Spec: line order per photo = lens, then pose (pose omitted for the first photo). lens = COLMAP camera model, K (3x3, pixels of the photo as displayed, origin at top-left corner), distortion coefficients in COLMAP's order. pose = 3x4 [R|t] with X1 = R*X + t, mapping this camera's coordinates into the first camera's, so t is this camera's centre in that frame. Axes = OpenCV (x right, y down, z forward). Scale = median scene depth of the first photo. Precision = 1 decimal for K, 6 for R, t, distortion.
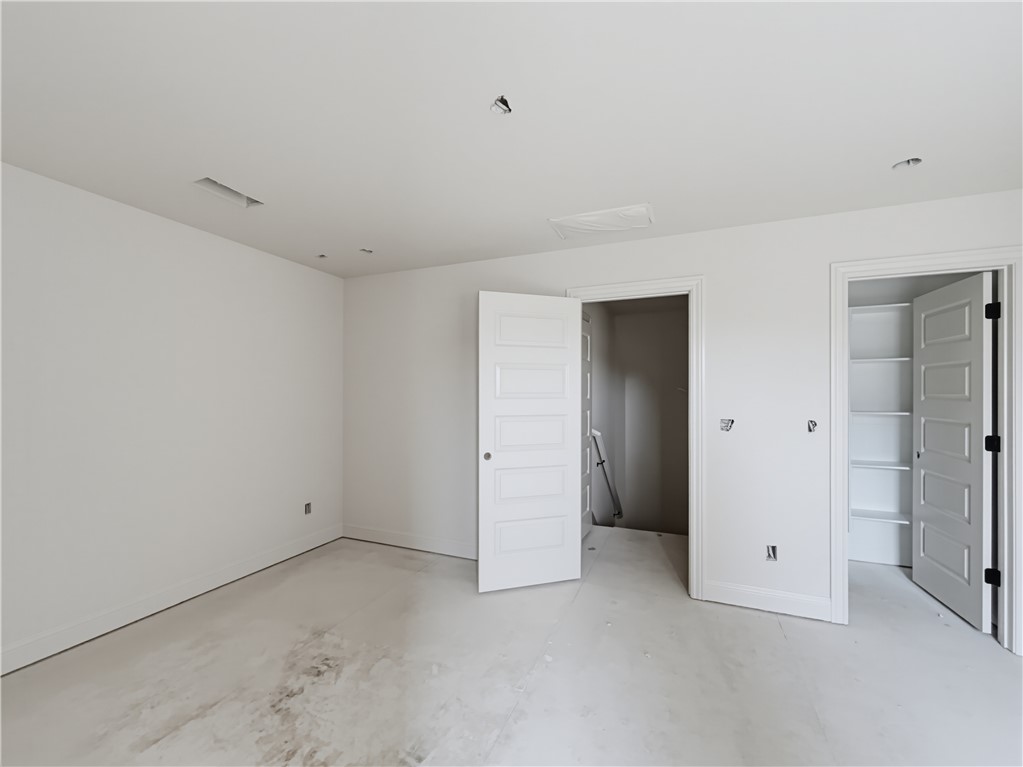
lens RADIAL K [[419.5, 0, 511.7], [0, 419.5, 389.5], [0, 0, 1]] dist [-0.001485, 0.000056]
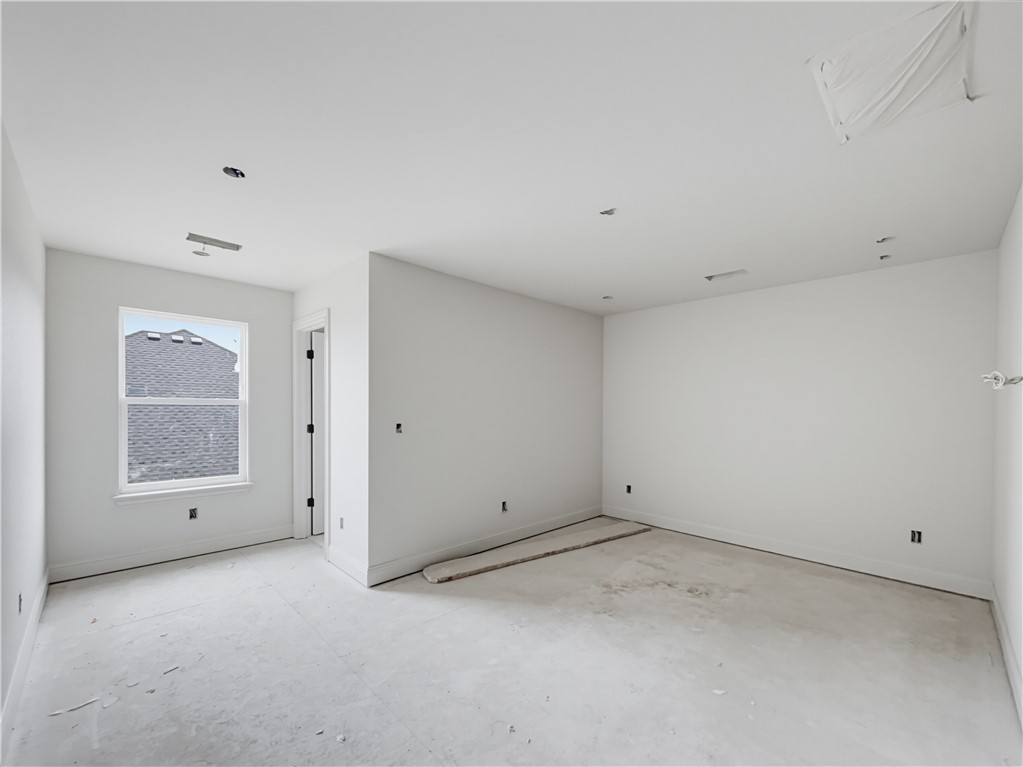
lens RADIAL K [[419.5, 0, 511.1], [0, 419.5, 391.9], [0, 0, 1]] dist [-0.001485, 0.000056]
pose [[-0.376010, -0.016771, -0.926464, 1.171298], [0.009237, 0.999719, -0.021846, -0.021109], [0.926569, -0.016772, -0.375750, 0.948416]]
